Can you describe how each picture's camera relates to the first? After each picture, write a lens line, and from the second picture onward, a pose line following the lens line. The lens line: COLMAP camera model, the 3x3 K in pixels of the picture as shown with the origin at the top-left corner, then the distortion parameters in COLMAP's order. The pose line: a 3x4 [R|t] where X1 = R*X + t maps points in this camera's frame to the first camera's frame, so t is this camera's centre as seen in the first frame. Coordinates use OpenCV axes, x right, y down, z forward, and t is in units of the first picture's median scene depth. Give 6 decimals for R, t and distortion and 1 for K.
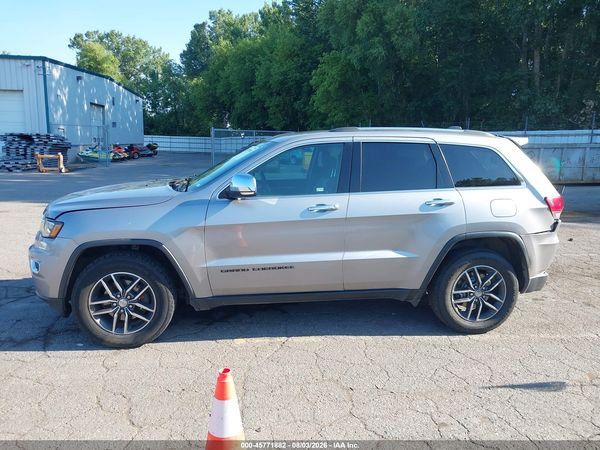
lens RADIAL K [[479.5, 0, 303.2], [0, 479.5, 225.1], [0, 0, 1]] dist [0.024599, -0.026741]
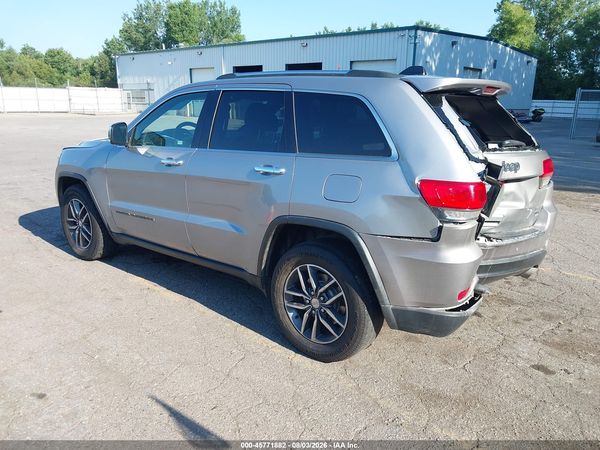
lens RADIAL K [[479.5, 0, 306.4], [0, 479.5, 226.9], [0, 0, 1]] dist [0.024599, -0.026741]
pose [[0.680958, 0.177532, -0.710478, 0.836415], [-0.127115, 0.984098, 0.124069, -0.056730], [0.721206, 0.005827, 0.692696, 0.493826]]
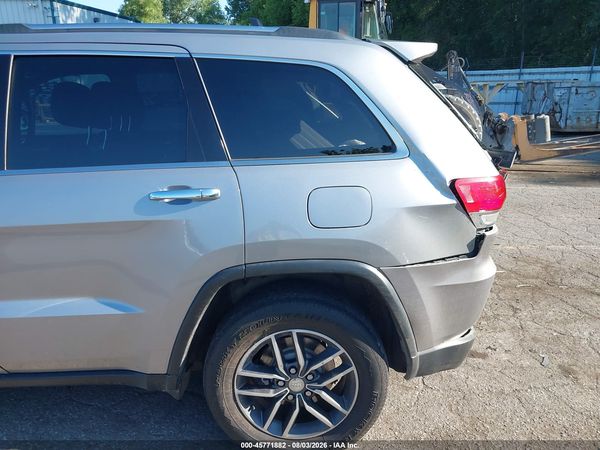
lens RADIAL K [[479.5, 0, 303.7], [0, 479.5, 223.8], [0, 0, 1]] dist [0.024599, -0.026741]
pose [[0.992413, 0.017799, -0.121653, 0.423298], [-0.005028, 0.994513, 0.104491, -0.063251], [0.122845, -0.103087, 0.987057, 0.552000]]
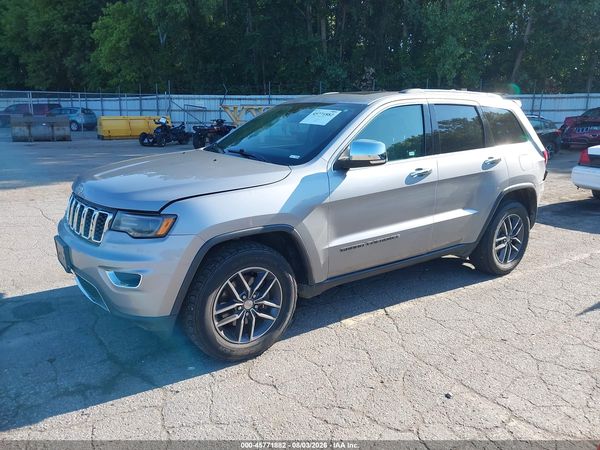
lens RADIAL K [[479.5, 0, 299.0], [0, 479.5, 222.7], [0, 0, 1]] dist [0.024599, -0.026741]
pose [[0.885485, -0.114927, 0.450231, -0.583405], [0.083813, 0.992542, 0.088522, -0.038038], [-0.457046, -0.040650, 0.888513, 0.213543]]
